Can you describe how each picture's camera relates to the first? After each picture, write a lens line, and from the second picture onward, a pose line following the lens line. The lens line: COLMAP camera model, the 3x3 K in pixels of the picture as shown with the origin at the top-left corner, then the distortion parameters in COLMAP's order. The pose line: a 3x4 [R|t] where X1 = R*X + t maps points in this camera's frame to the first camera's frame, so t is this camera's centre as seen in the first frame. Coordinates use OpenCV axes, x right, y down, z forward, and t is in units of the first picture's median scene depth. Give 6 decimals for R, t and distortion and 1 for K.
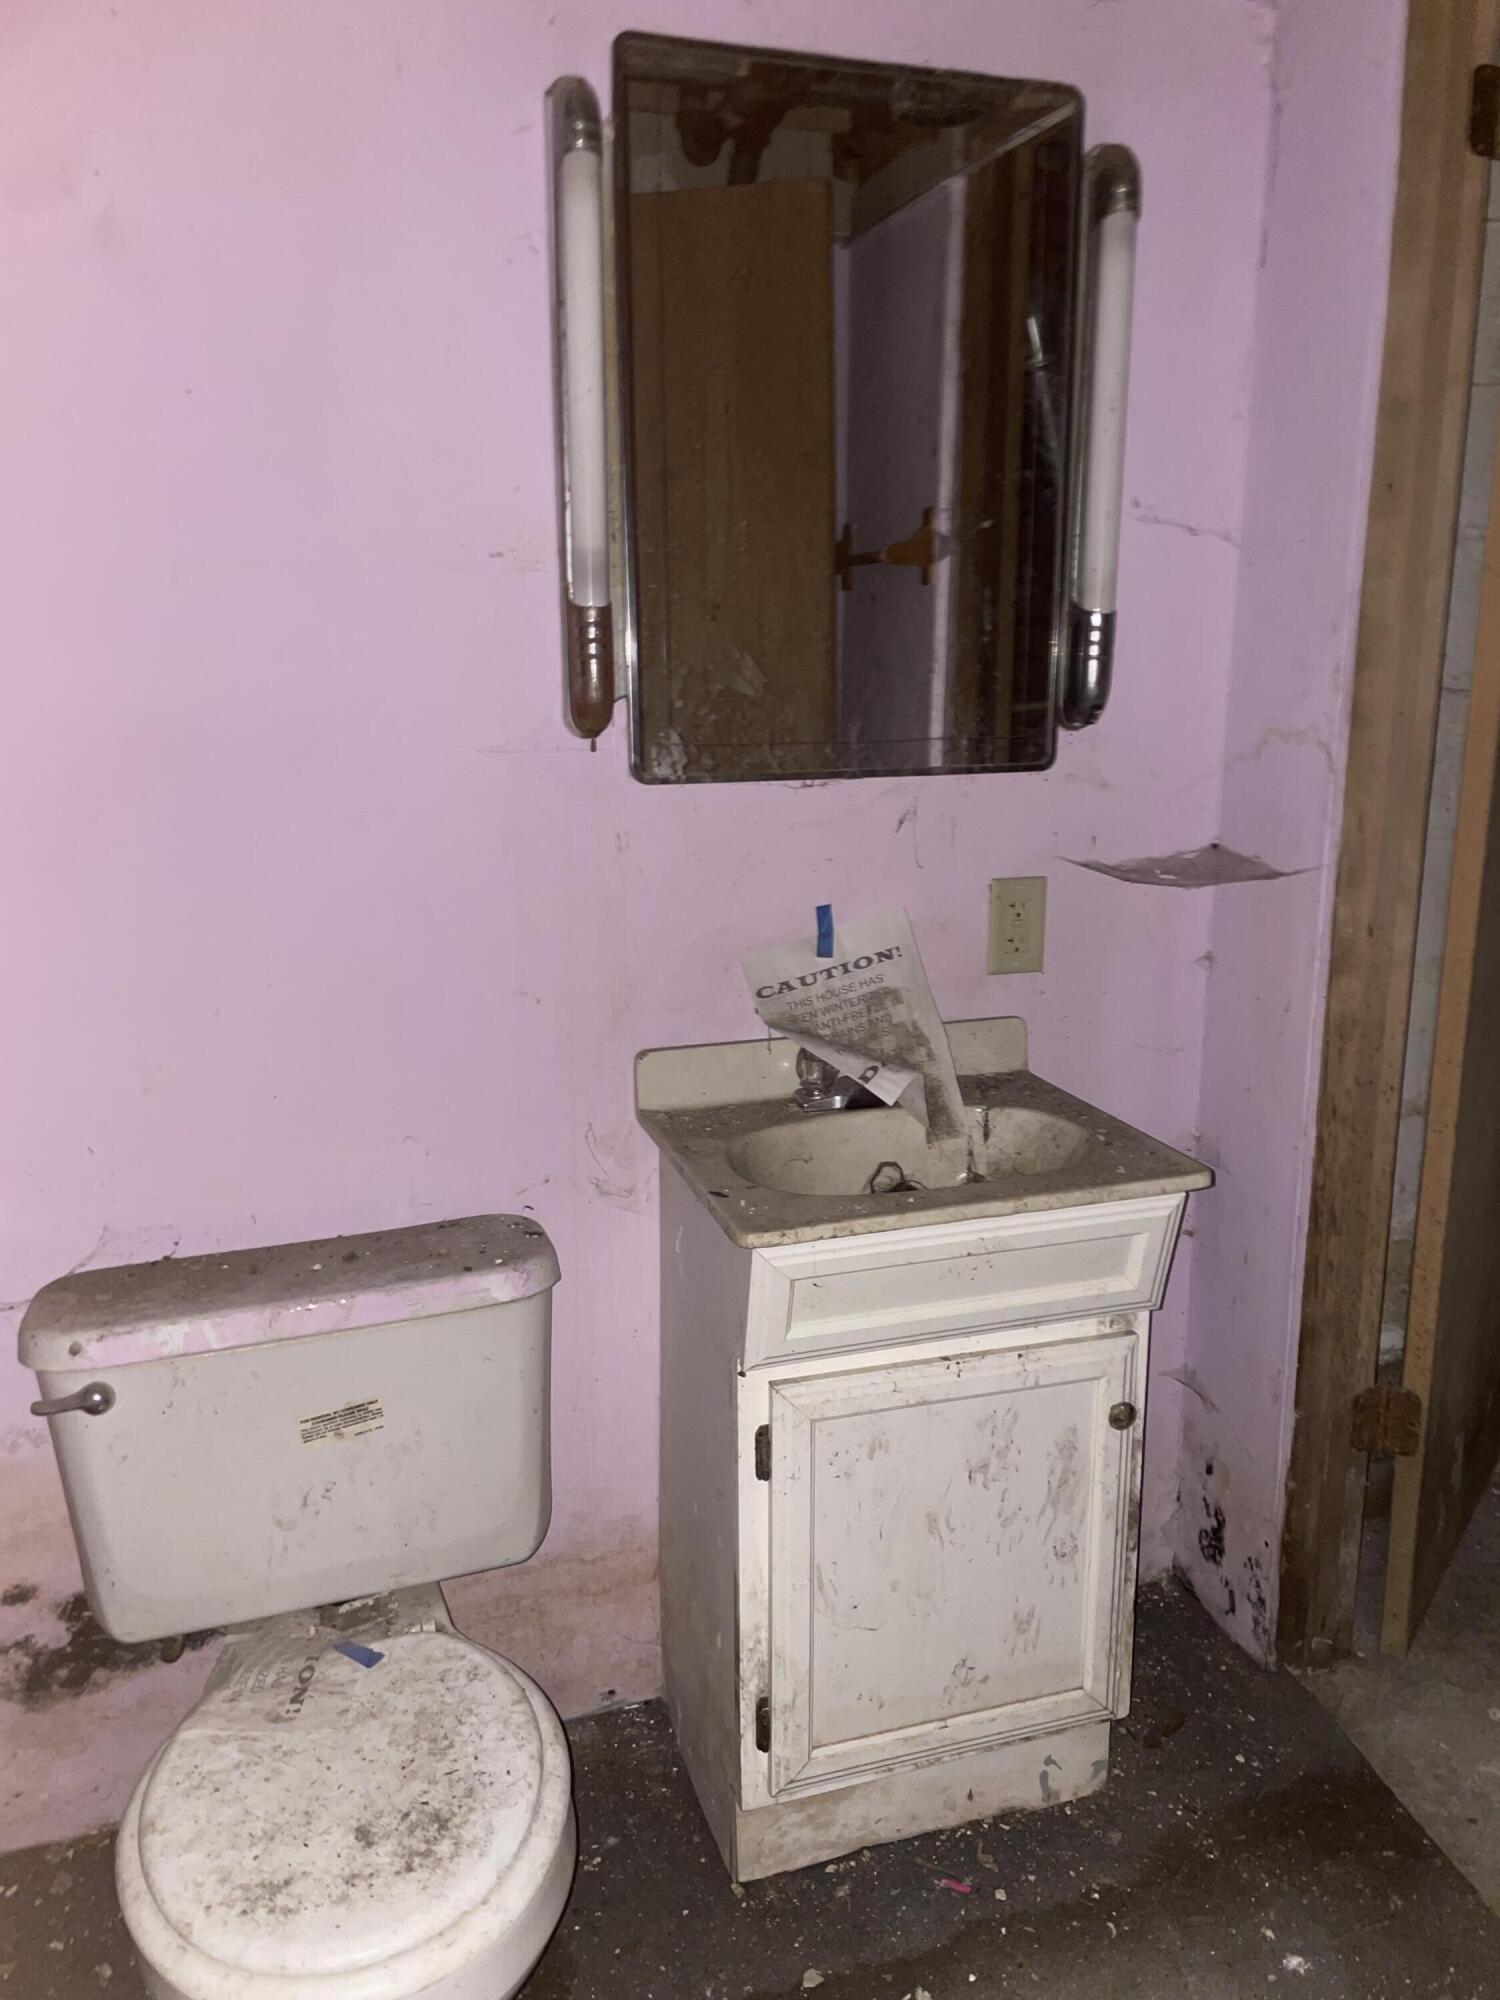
lens RADIAL K [[1516.4, 0, 748.6], [0, 1516.4, 990.8], [0, 0, 1]] dist [0.106929, -0.145842]
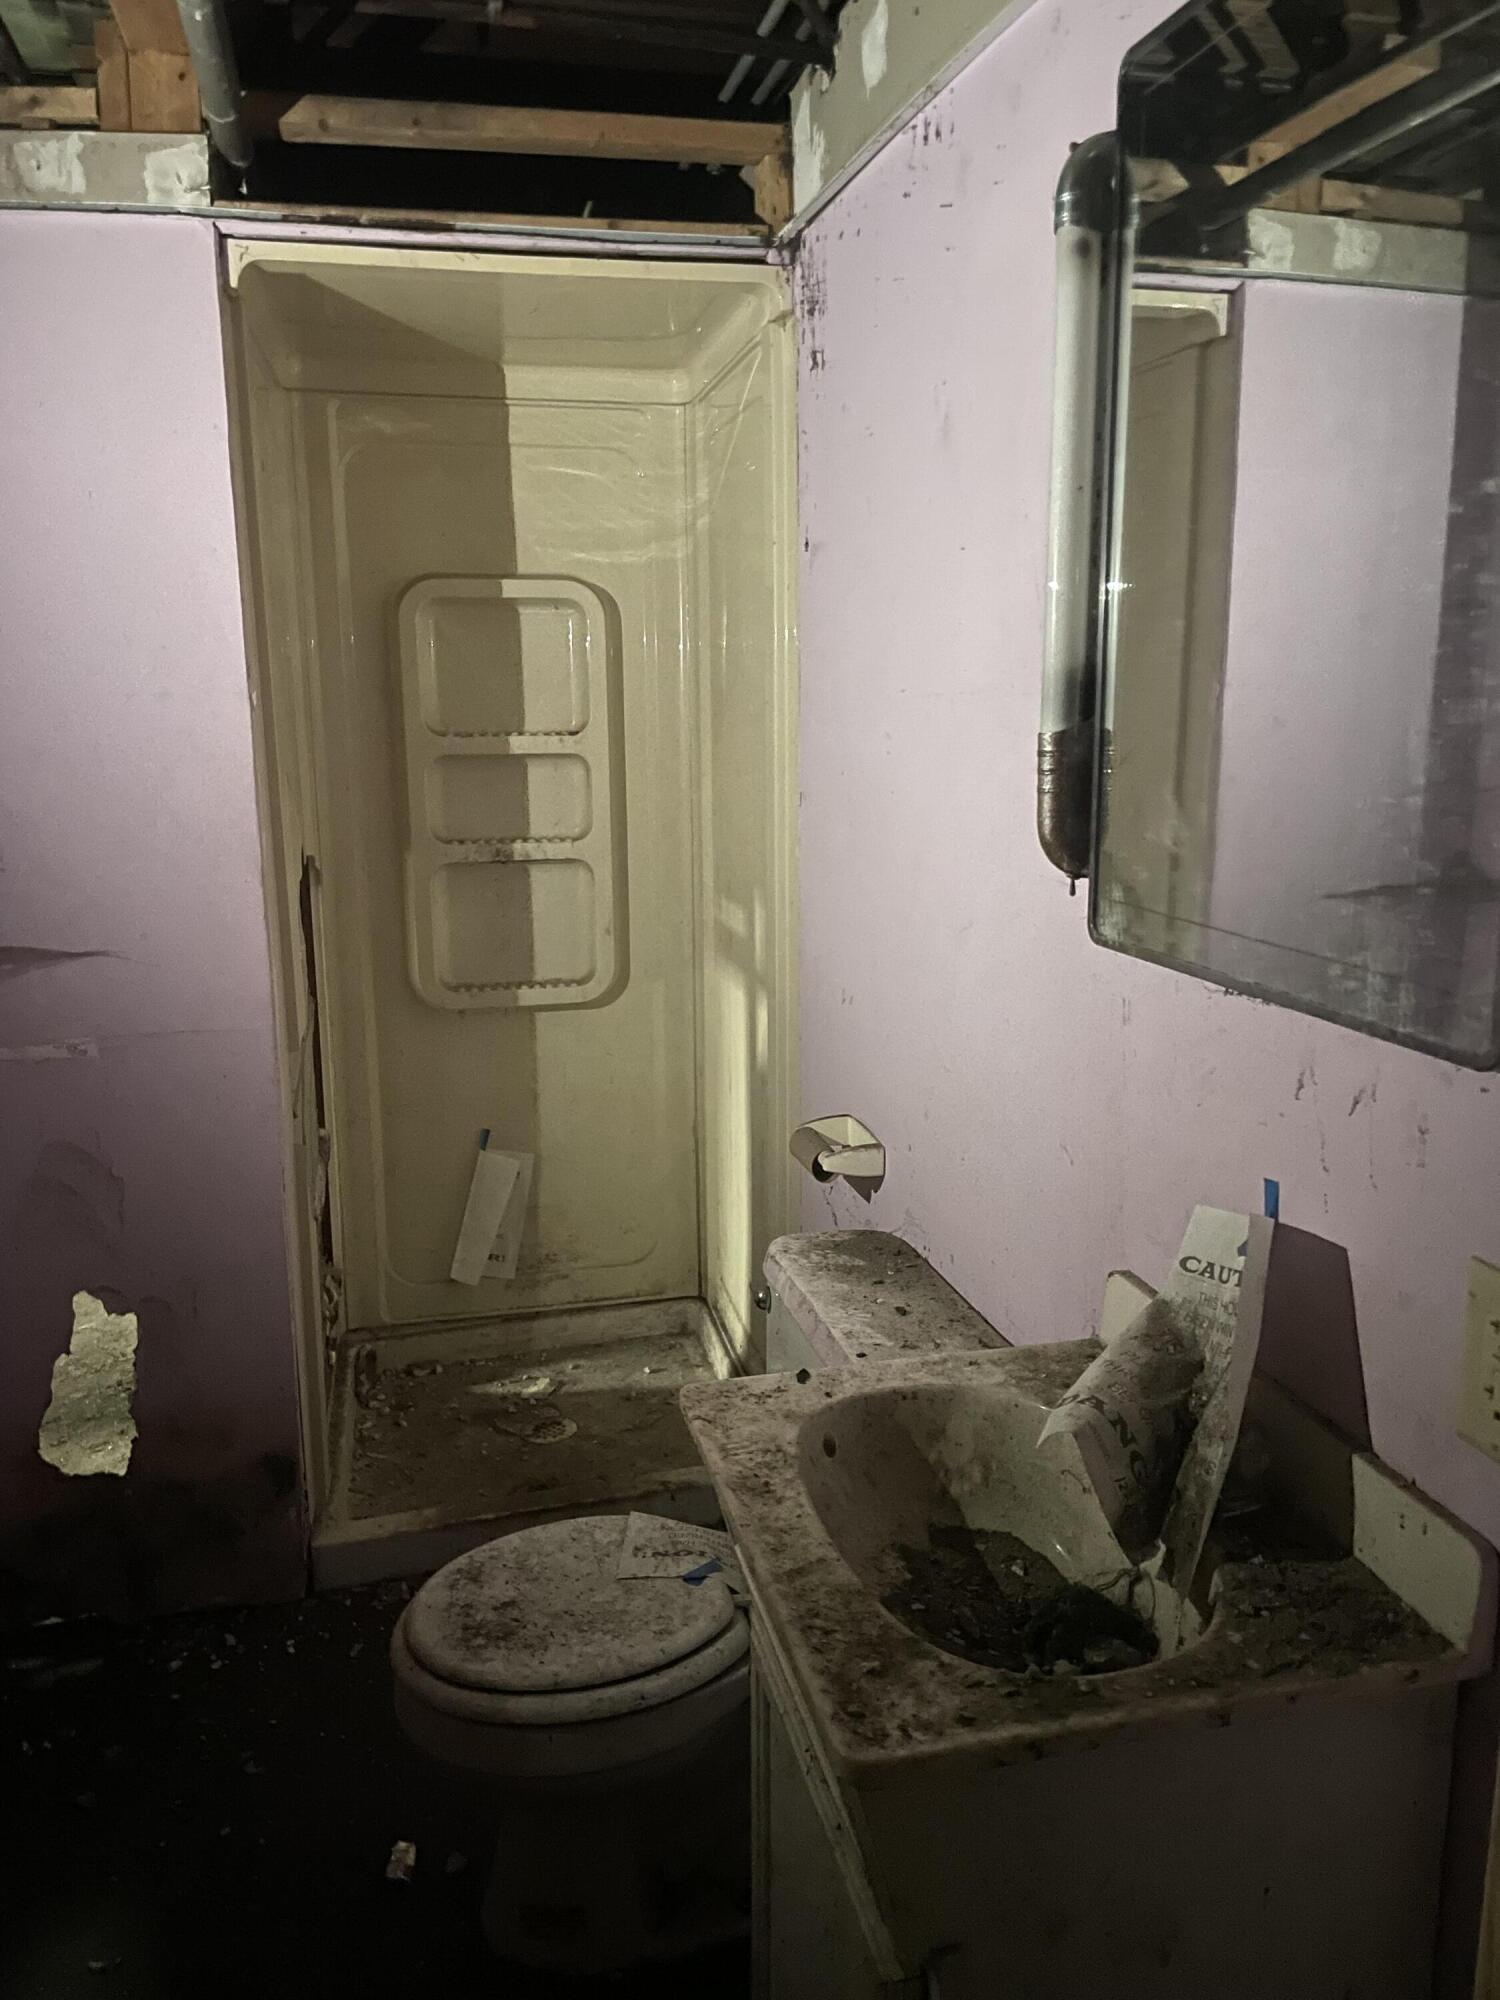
lens RADIAL K [[1516.4, 0, 748.6], [0, 1516.4, 990.8], [0, 0, 1]] dist [0.106929, -0.145842]
pose [[-0.062490, 0.191872, -0.979429, 0.749376], [-0.223682, 0.953690, 0.201101, -0.233722], [0.972657, 0.231647, -0.016678, 0.833801]]
